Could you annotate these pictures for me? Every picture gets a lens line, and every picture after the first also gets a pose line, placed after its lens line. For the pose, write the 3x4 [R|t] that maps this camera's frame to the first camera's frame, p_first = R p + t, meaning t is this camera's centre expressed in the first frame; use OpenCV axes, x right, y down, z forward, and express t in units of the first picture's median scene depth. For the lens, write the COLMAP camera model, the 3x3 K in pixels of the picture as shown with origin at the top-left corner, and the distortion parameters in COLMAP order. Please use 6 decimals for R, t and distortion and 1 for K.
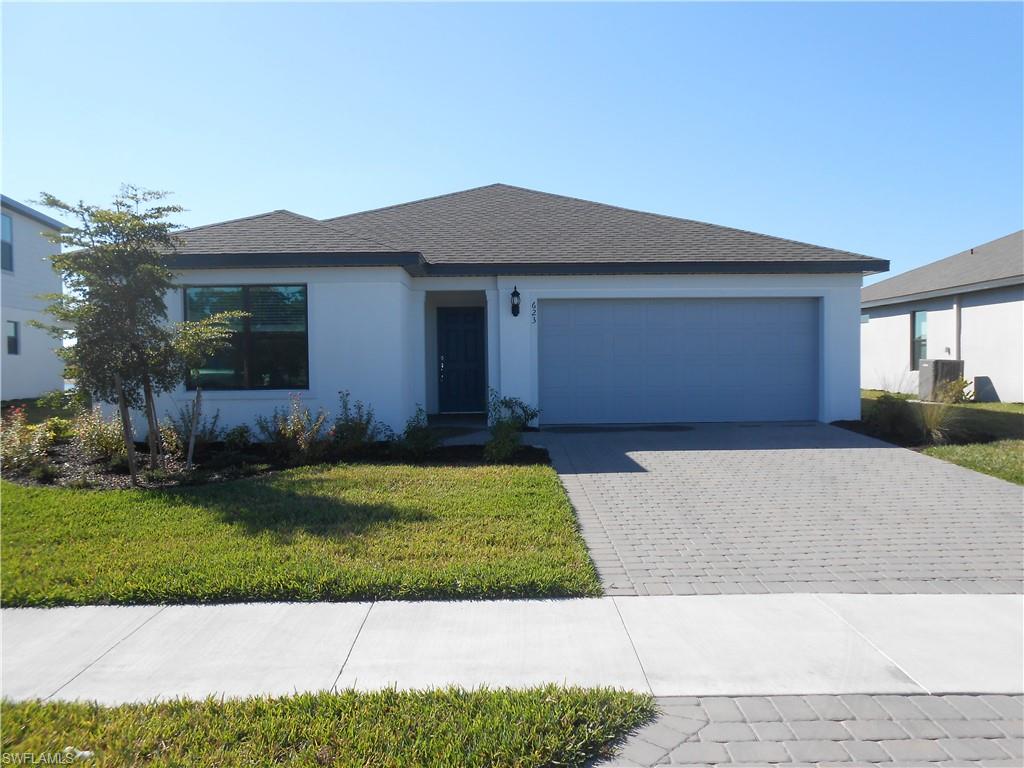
lens RADIAL K [[804.6, 0, 512.0], [0, 804.6, 384.0], [0, 0, 1]] dist [-0.032985, 0.059960]
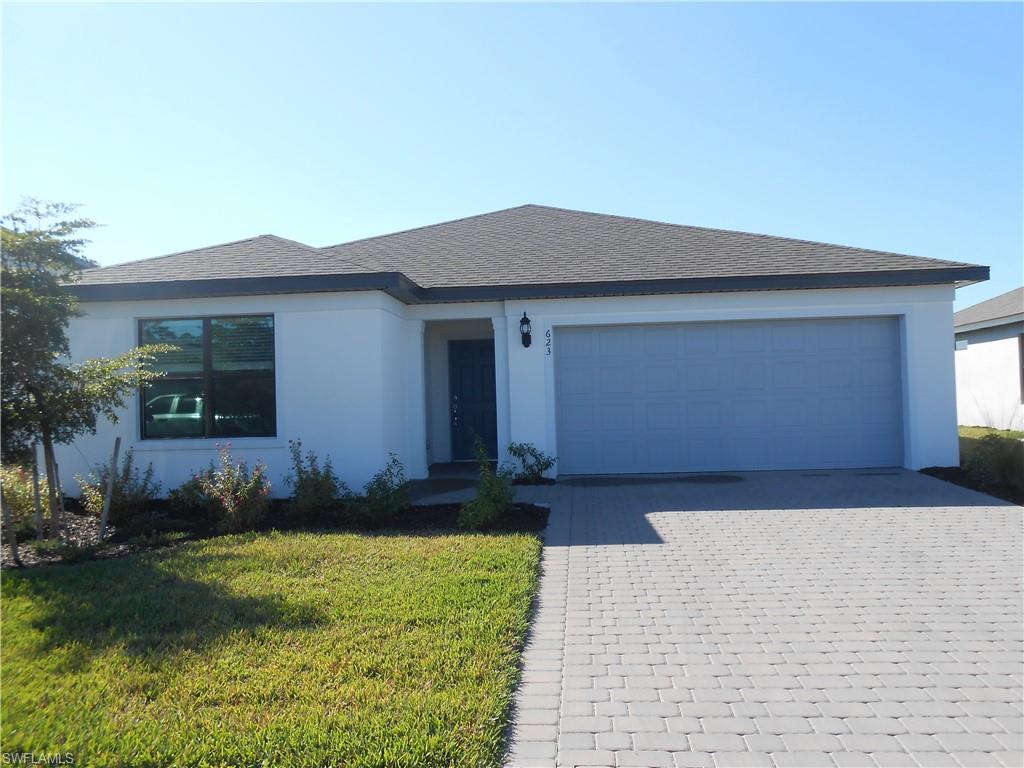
lens RADIAL K [[804.6, 0, 512.0], [0, 804.6, 384.0], [0, 0, 1]] dist [-0.032985, 0.059960]
pose [[0.994728, -0.017469, -0.101046, 0.075488], [0.012378, 0.998632, -0.050796, -0.002683], [0.101795, 0.049277, 0.993584, 0.160917]]
